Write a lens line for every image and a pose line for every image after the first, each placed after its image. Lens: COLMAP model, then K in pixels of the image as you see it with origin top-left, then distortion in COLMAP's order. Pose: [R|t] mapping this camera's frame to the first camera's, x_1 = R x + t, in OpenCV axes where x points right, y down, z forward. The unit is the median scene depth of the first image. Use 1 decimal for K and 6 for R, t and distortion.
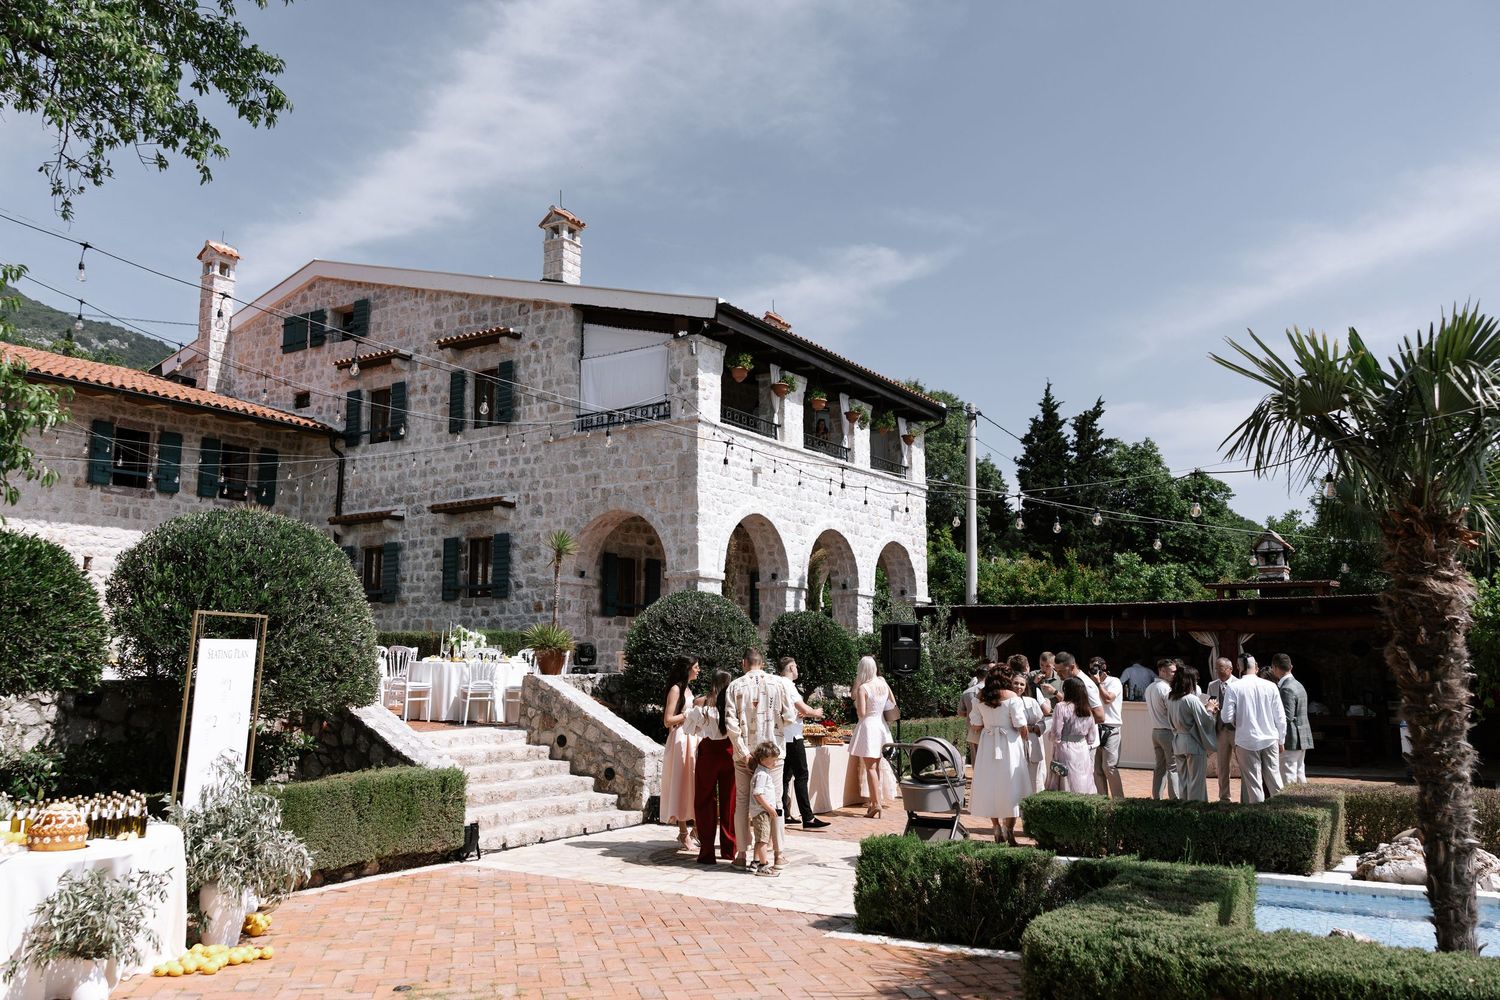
lens RADIAL K [[1205.1, 0, 763.1], [0, 1205.1, 490.0], [0, 0, 1]] dist [-0.006035, 0.012233]
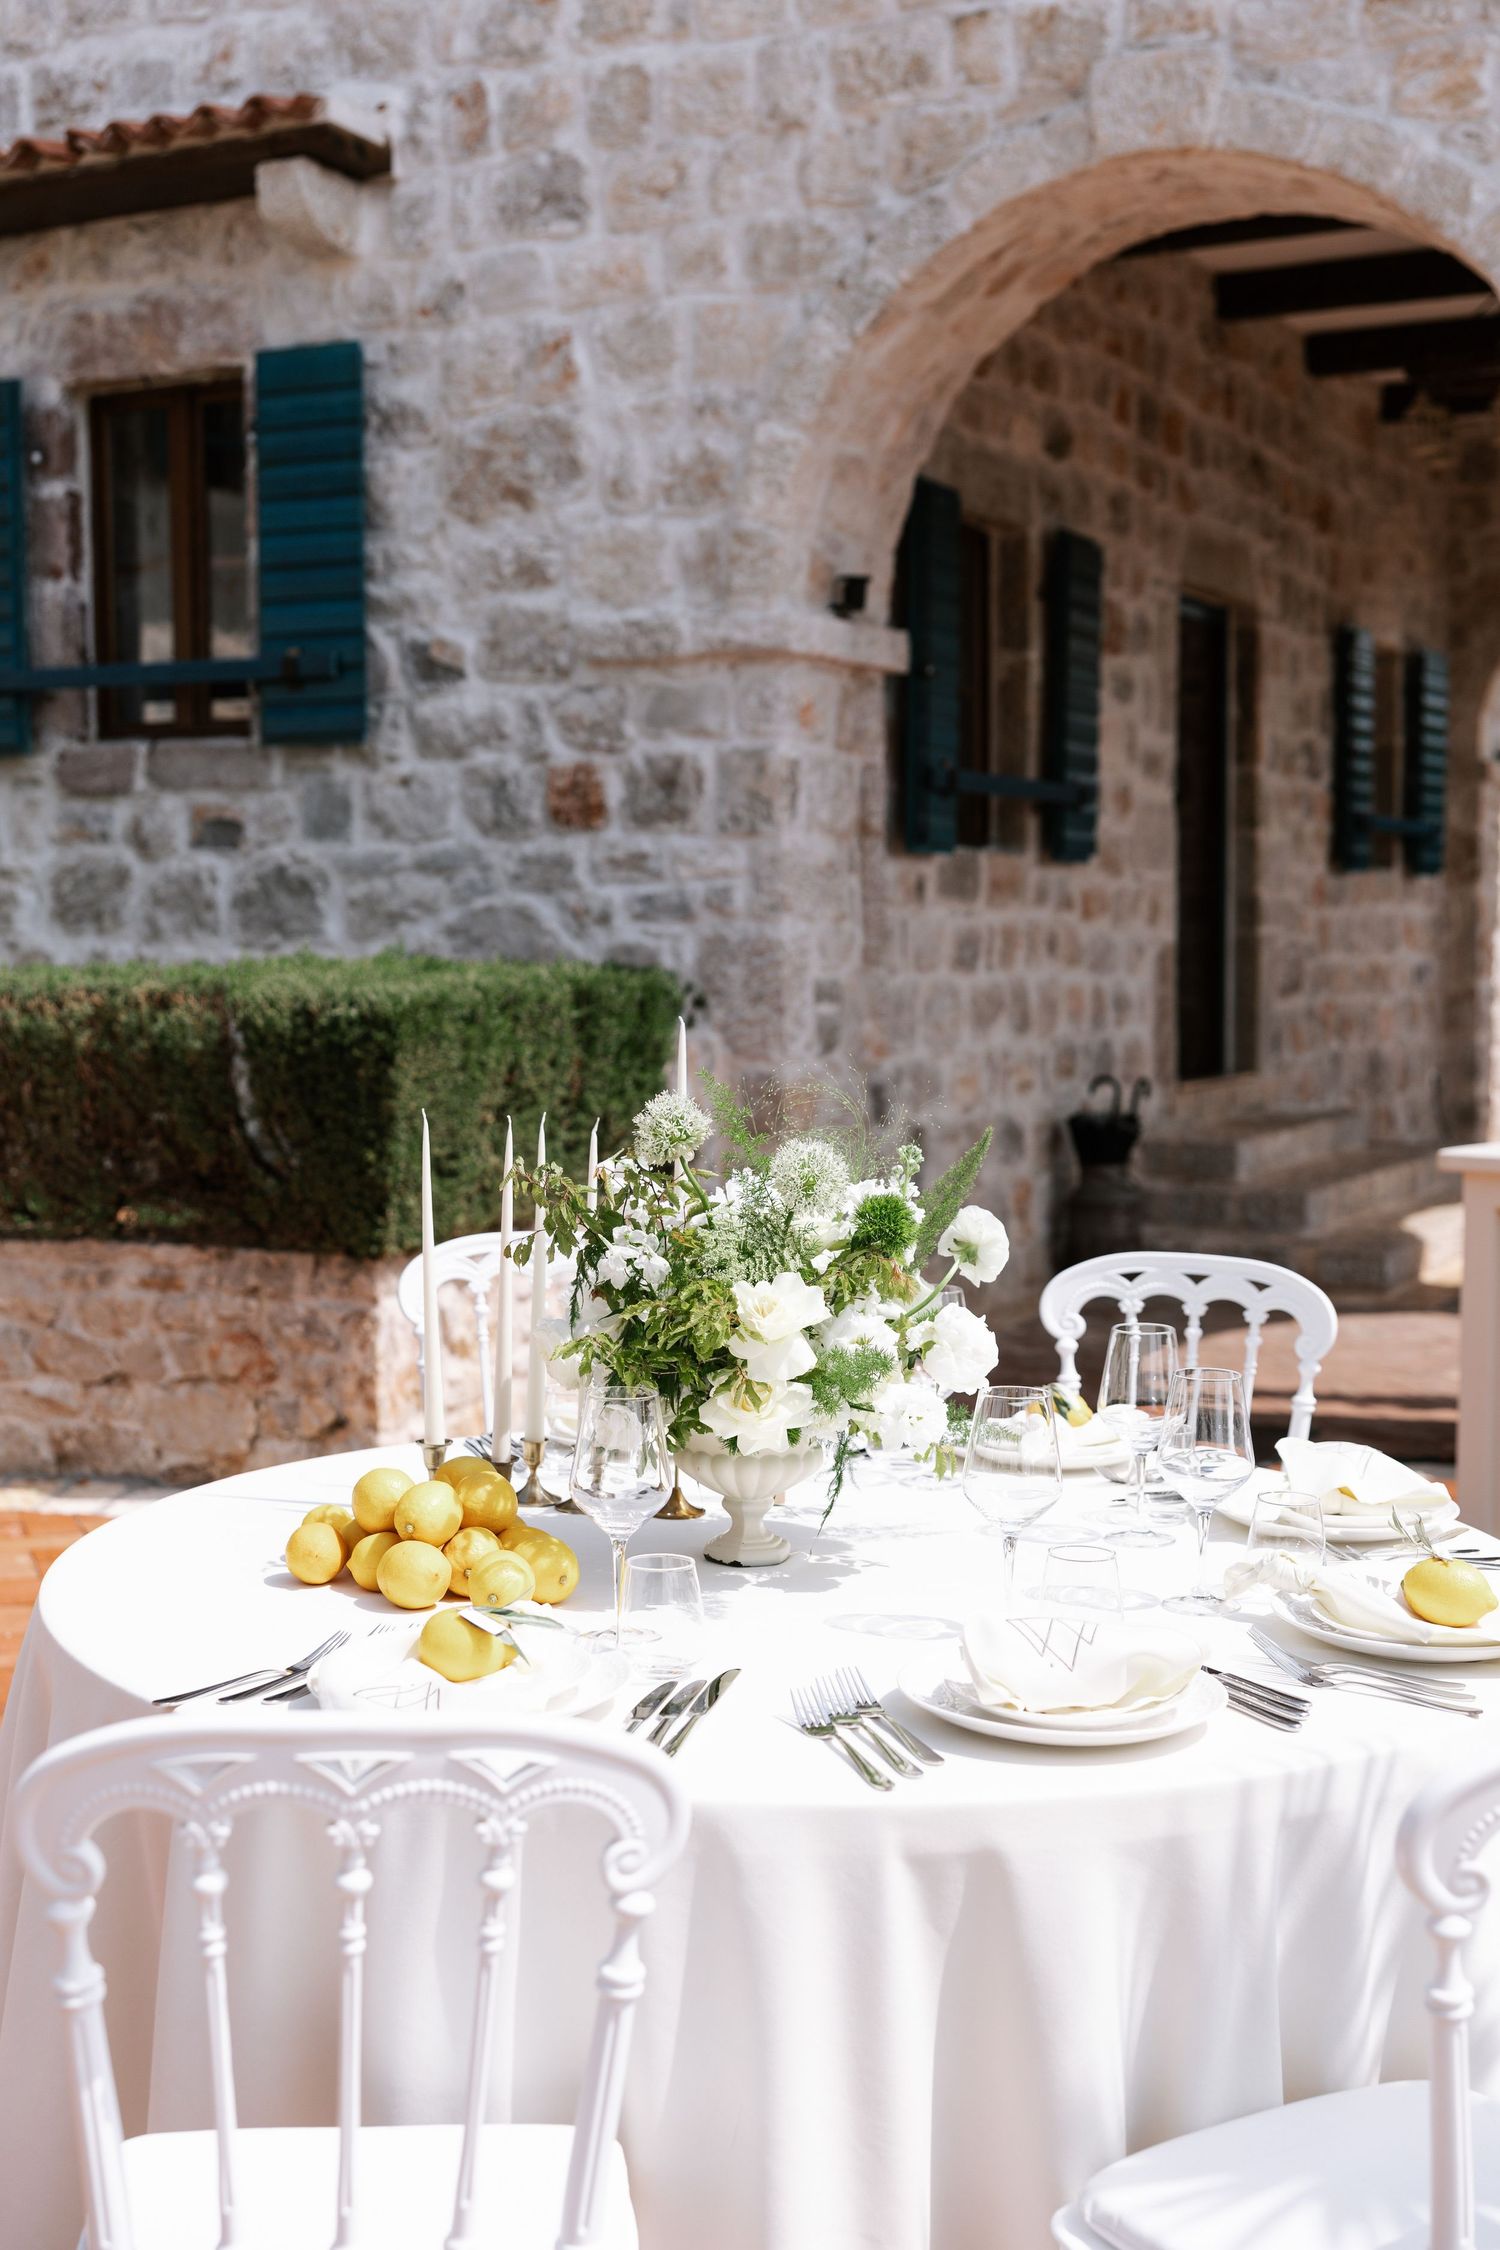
lens RADIAL K [[2843.2, 0, 755.7], [0, 2843.2, 1105.5], [0, 0, 1]] dist [0.019557, 0.000000]
pose [[0.996287, -0.008364, 0.085683, -0.193767], [-0.010109, 0.977018, 0.212916, 0.054823], [-0.085494, -0.212992, 0.973306, 0.608636]]
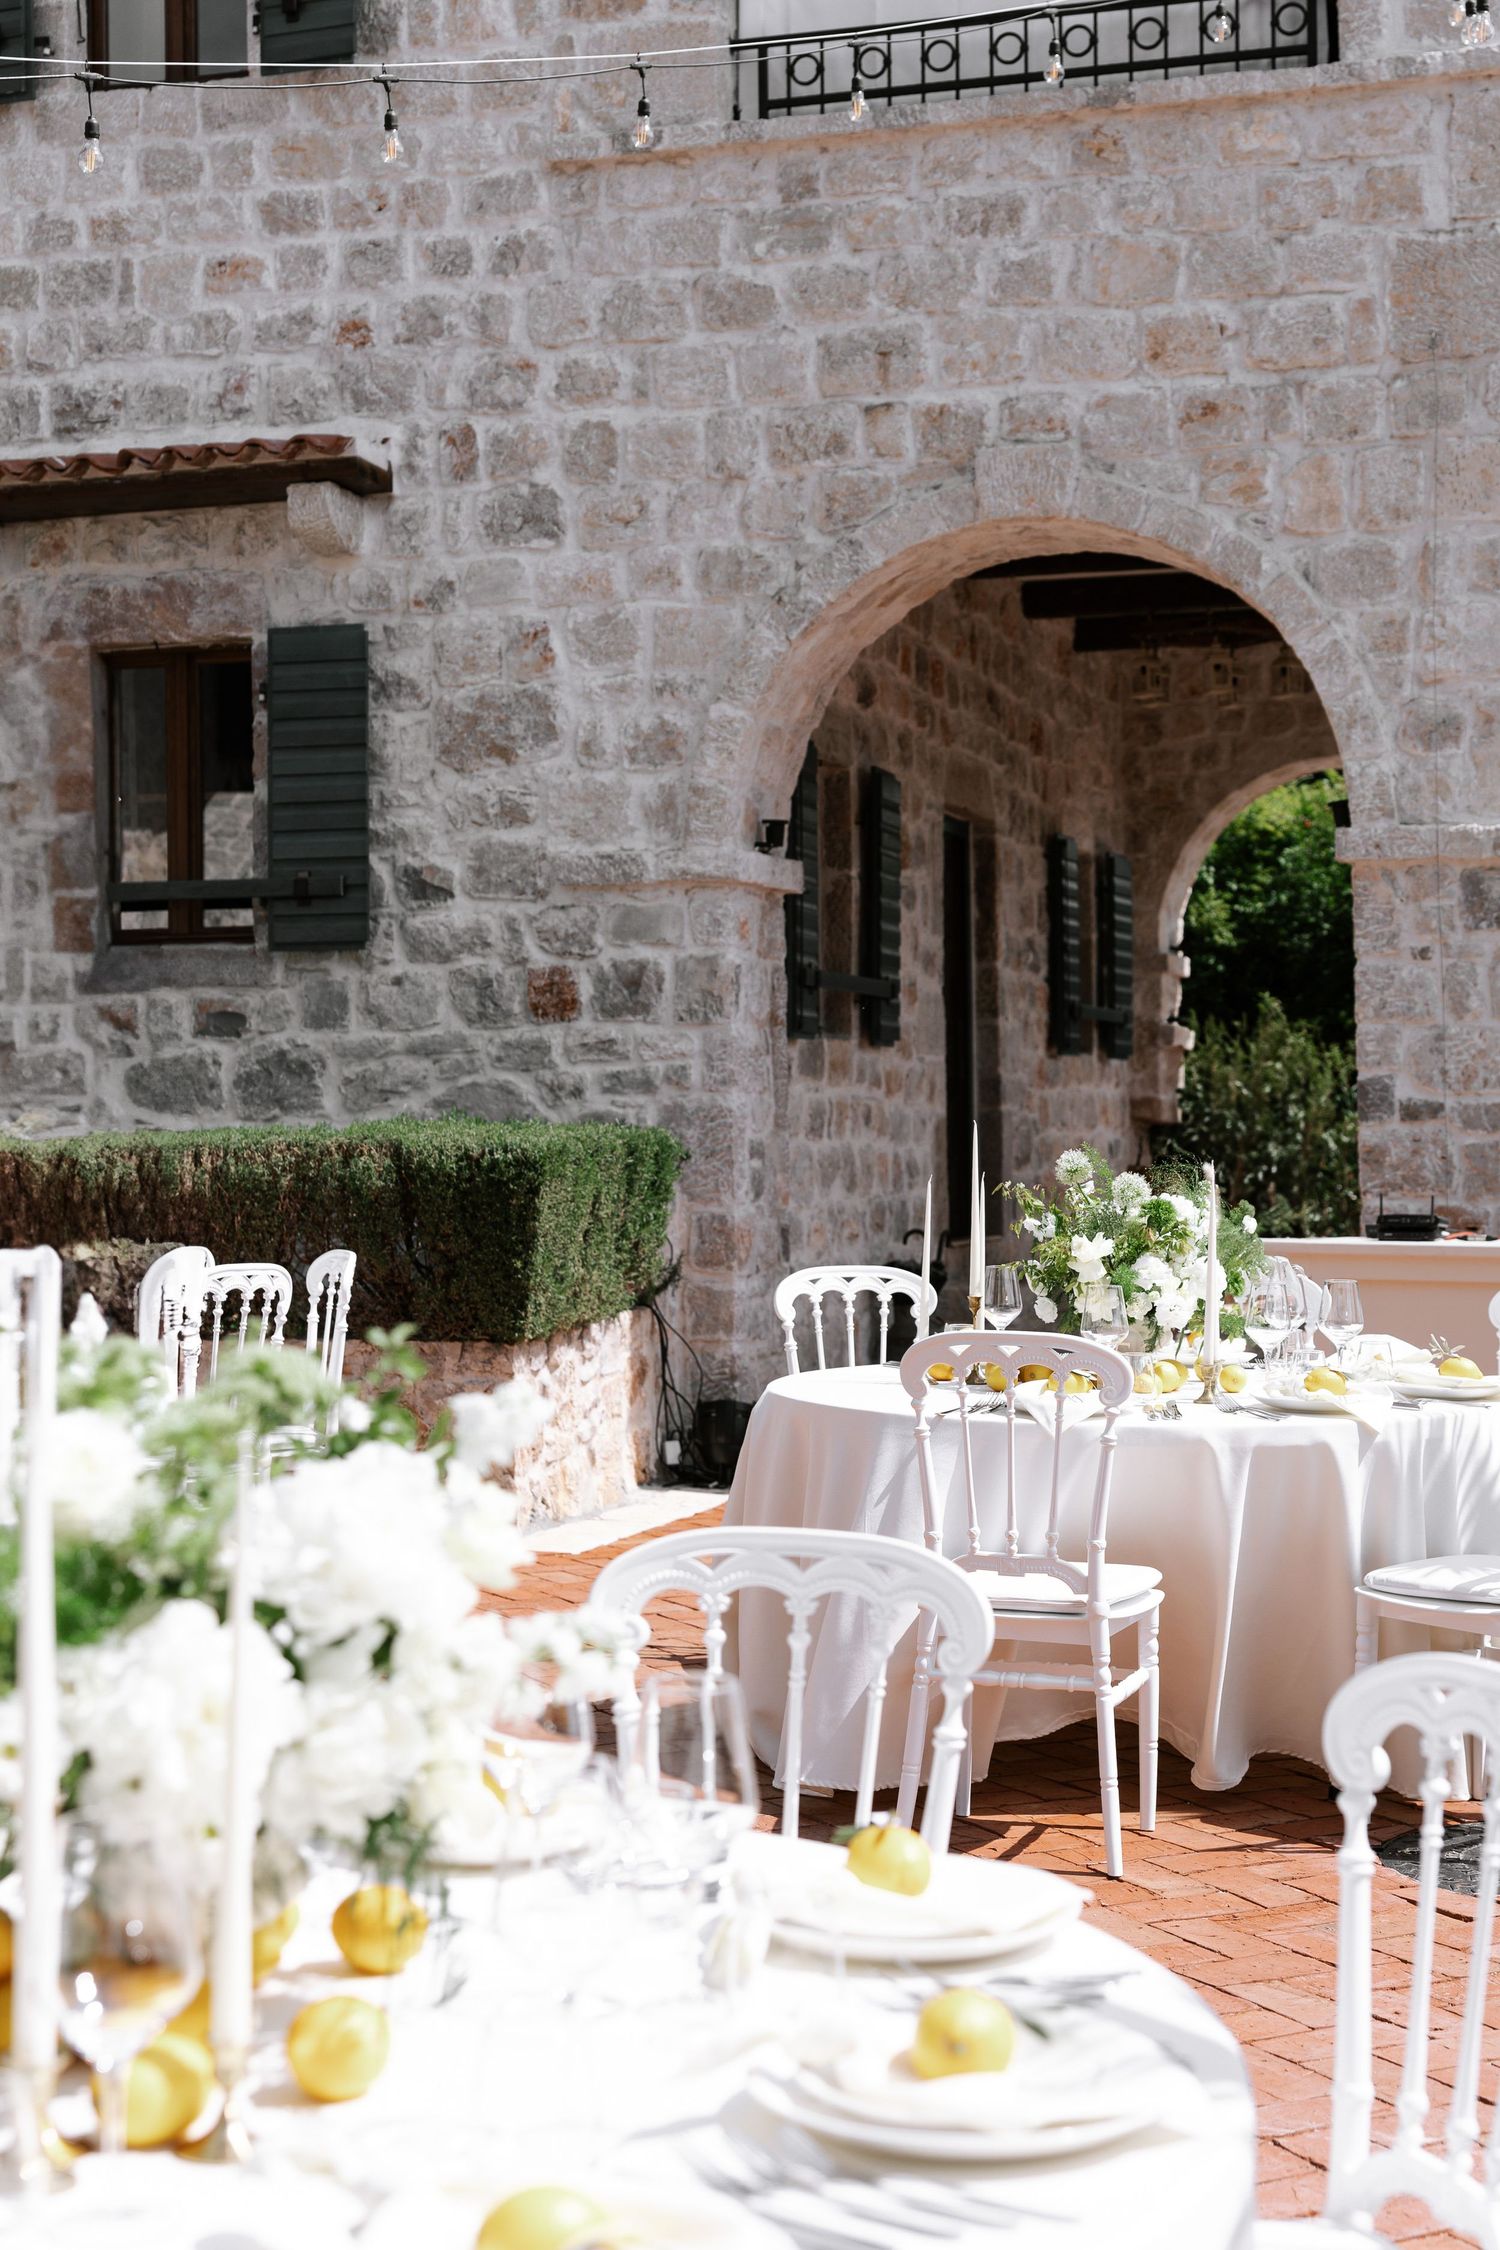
lens RADIAL K [[3480.8, 0, 829.8], [0, 3480.8, 1026.9], [0, 0, 1]] dist [0.006657, 0.000000]
pose [[0.959091, -0.002612, 0.283085, -0.303580], [-0.031944, 0.992573, 0.117384, 0.032251], [-0.281289, -0.121625, 0.951884, 0.429308]]
